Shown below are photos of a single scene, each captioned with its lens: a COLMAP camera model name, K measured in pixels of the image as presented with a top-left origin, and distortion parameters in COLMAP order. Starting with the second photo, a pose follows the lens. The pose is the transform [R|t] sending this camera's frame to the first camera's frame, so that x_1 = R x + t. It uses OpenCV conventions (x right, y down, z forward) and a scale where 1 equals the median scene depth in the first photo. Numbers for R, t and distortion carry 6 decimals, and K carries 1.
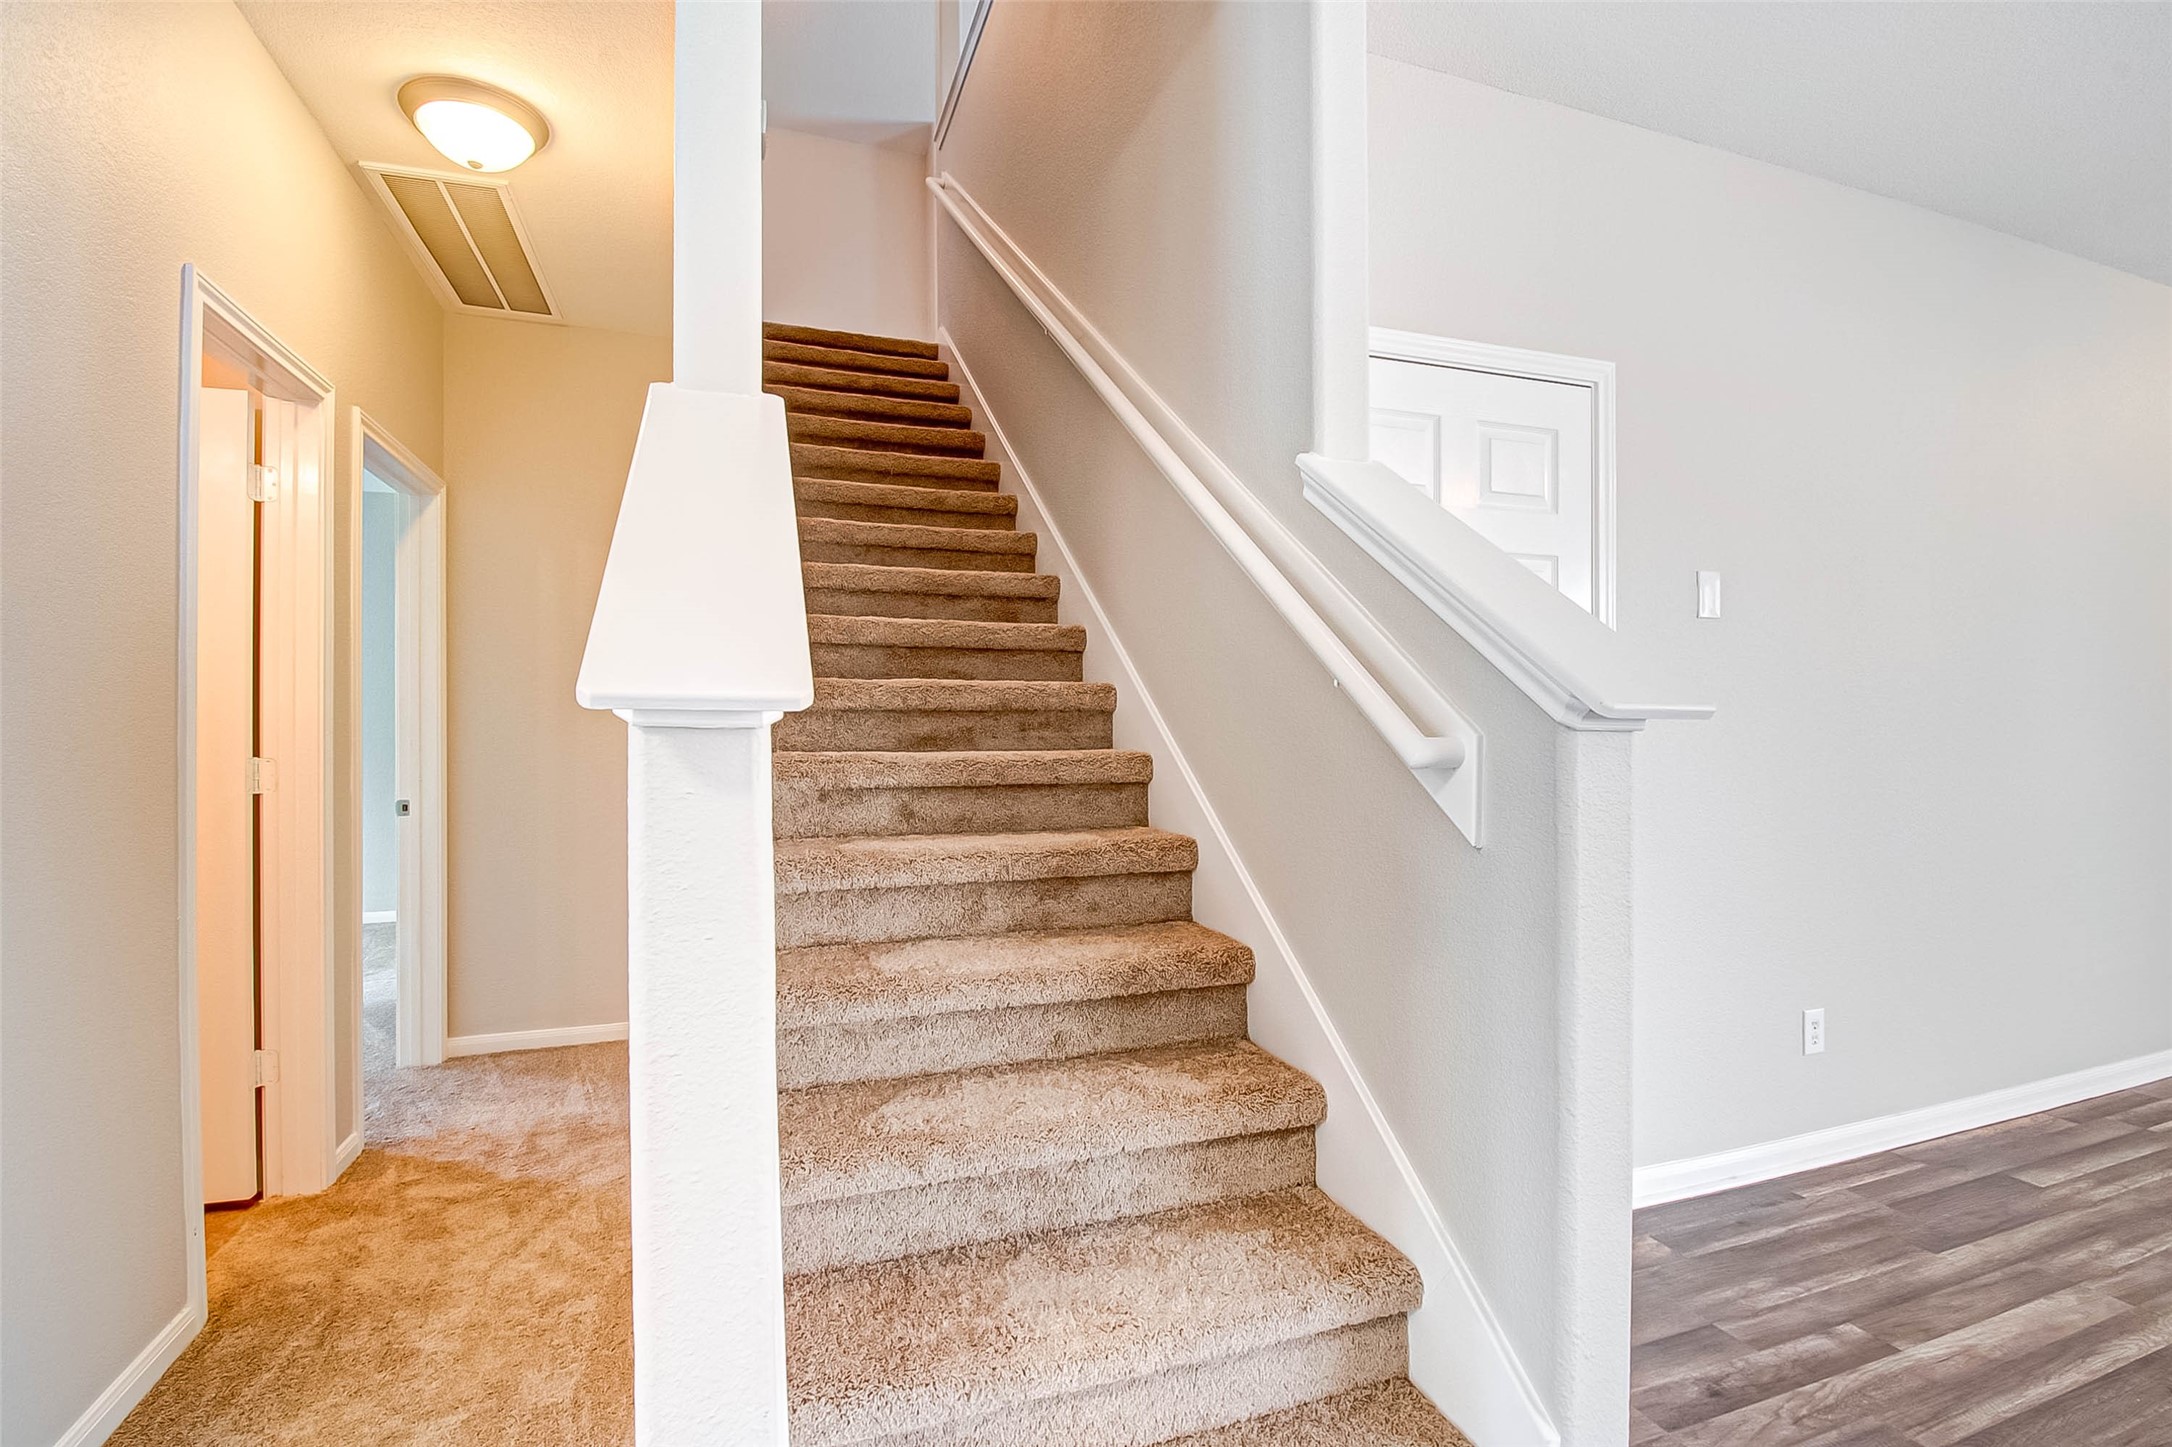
lens RADIAL K [[987.7, 0, 1085.3], [0, 987.7, 702.1], [0, 0, 1]] dist [-0.000454, -0.005772]
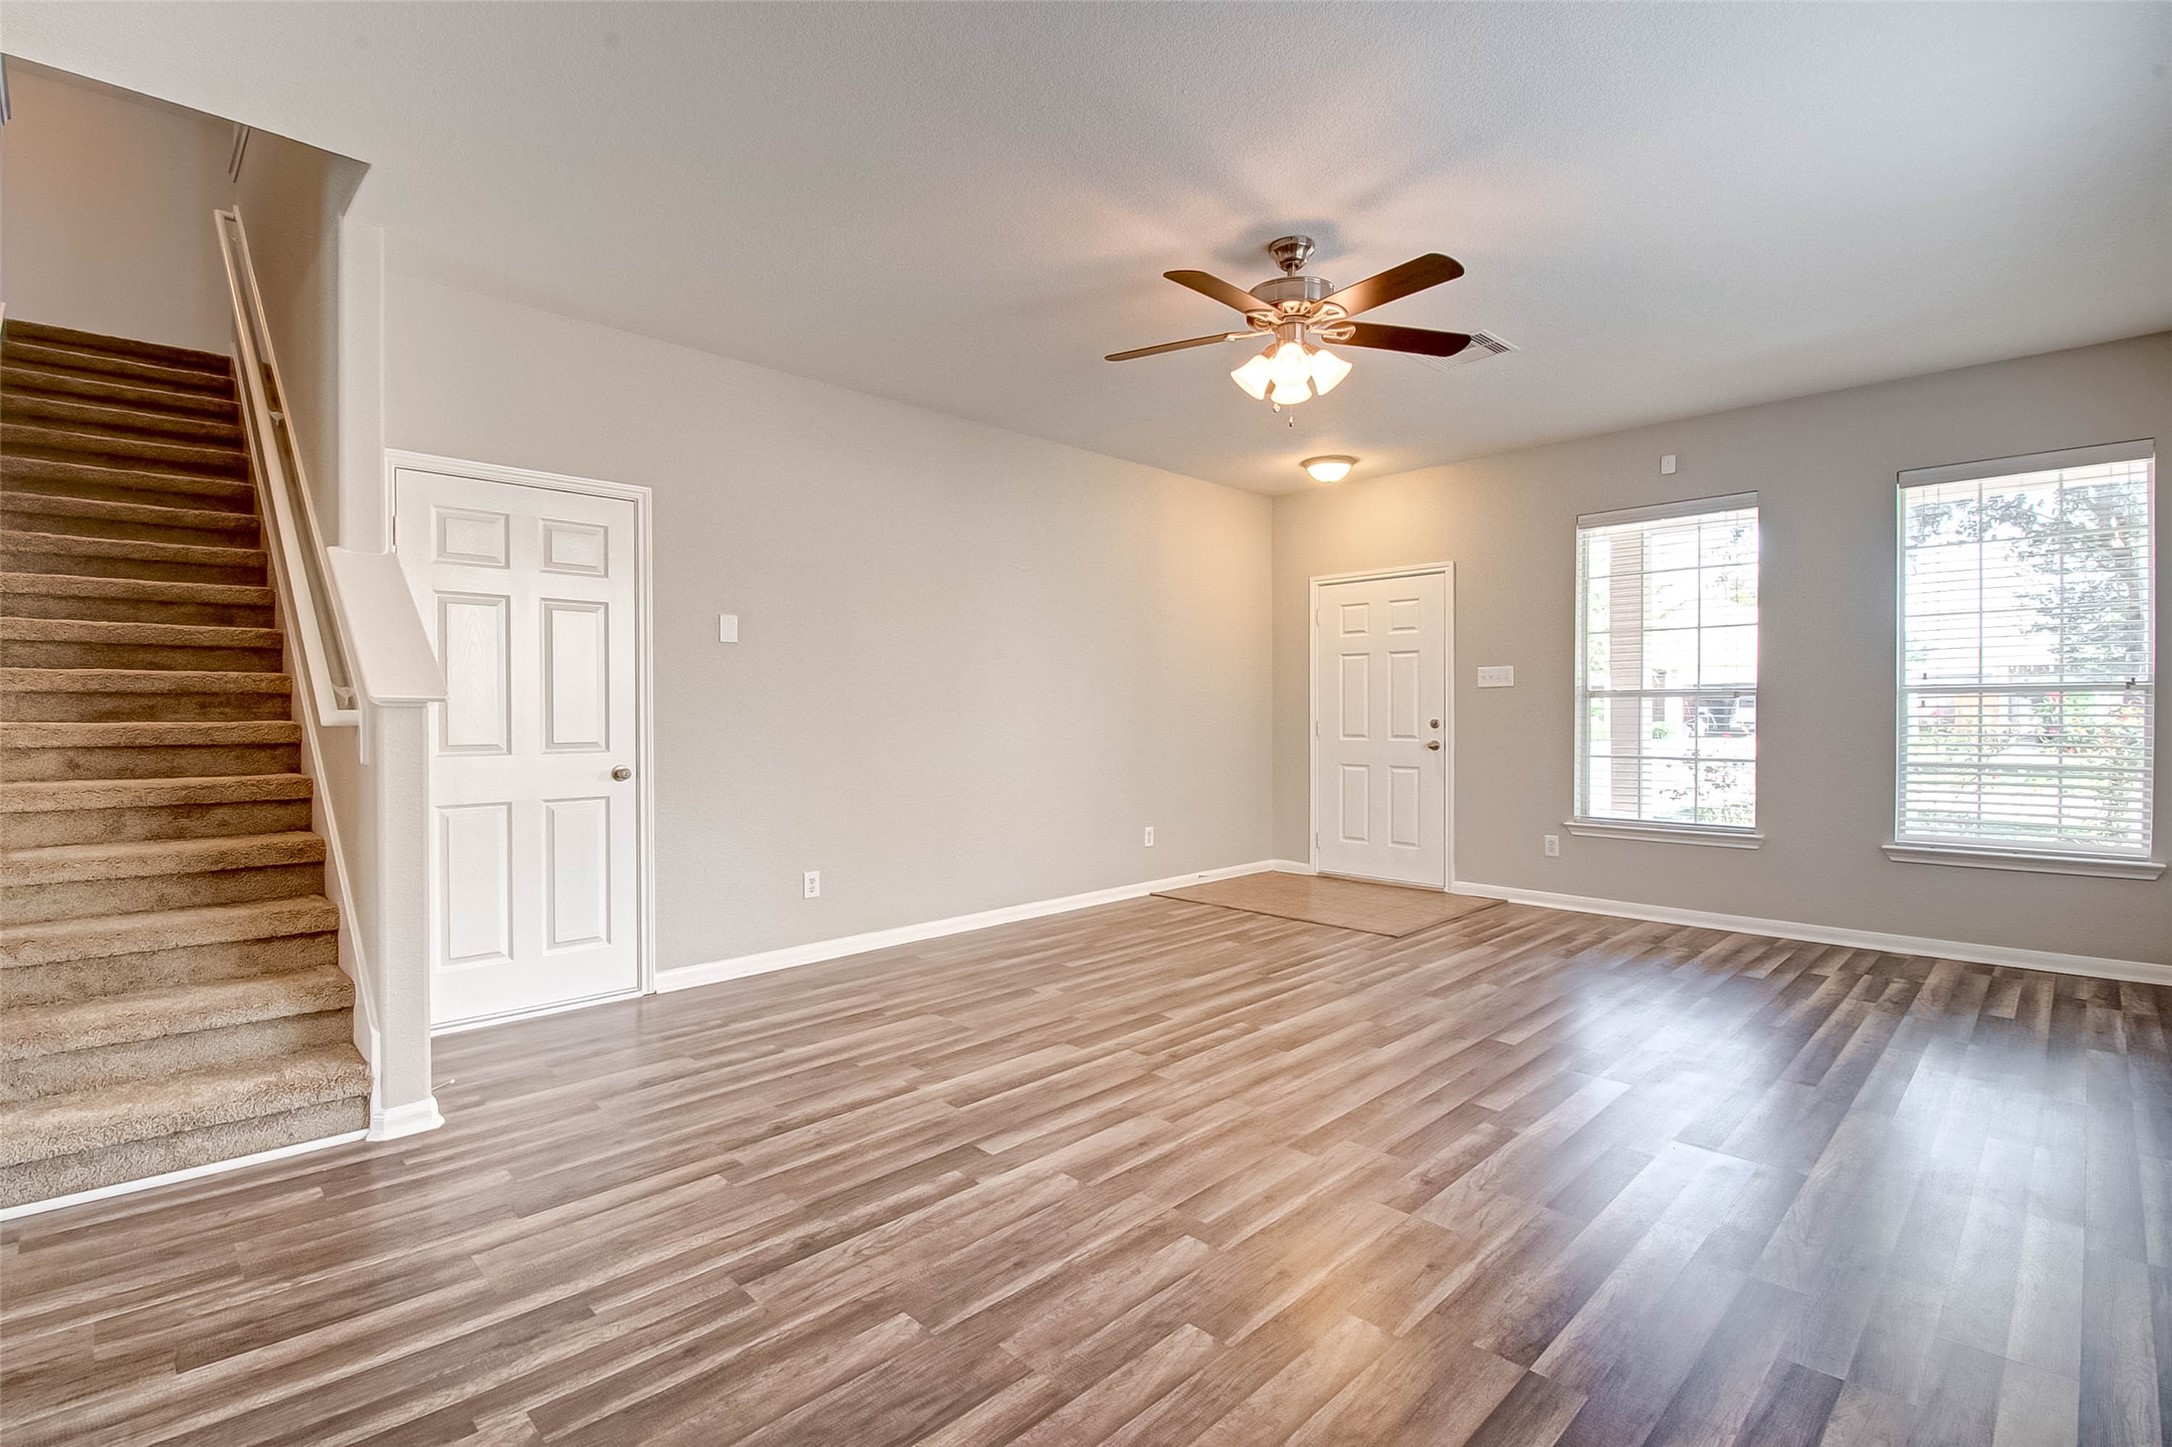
lens RADIAL K [[987.7, 0, 1103.1], [0, 987.7, 724.3], [0, 0, 1]] dist [-0.000454, -0.005772]
pose [[0.906246, -0.000909, 0.422750, 0.535542], [-0.021848, 0.998561, 0.048983, -0.046419], [-0.422186, -0.053627, 0.904922, -0.859545]]
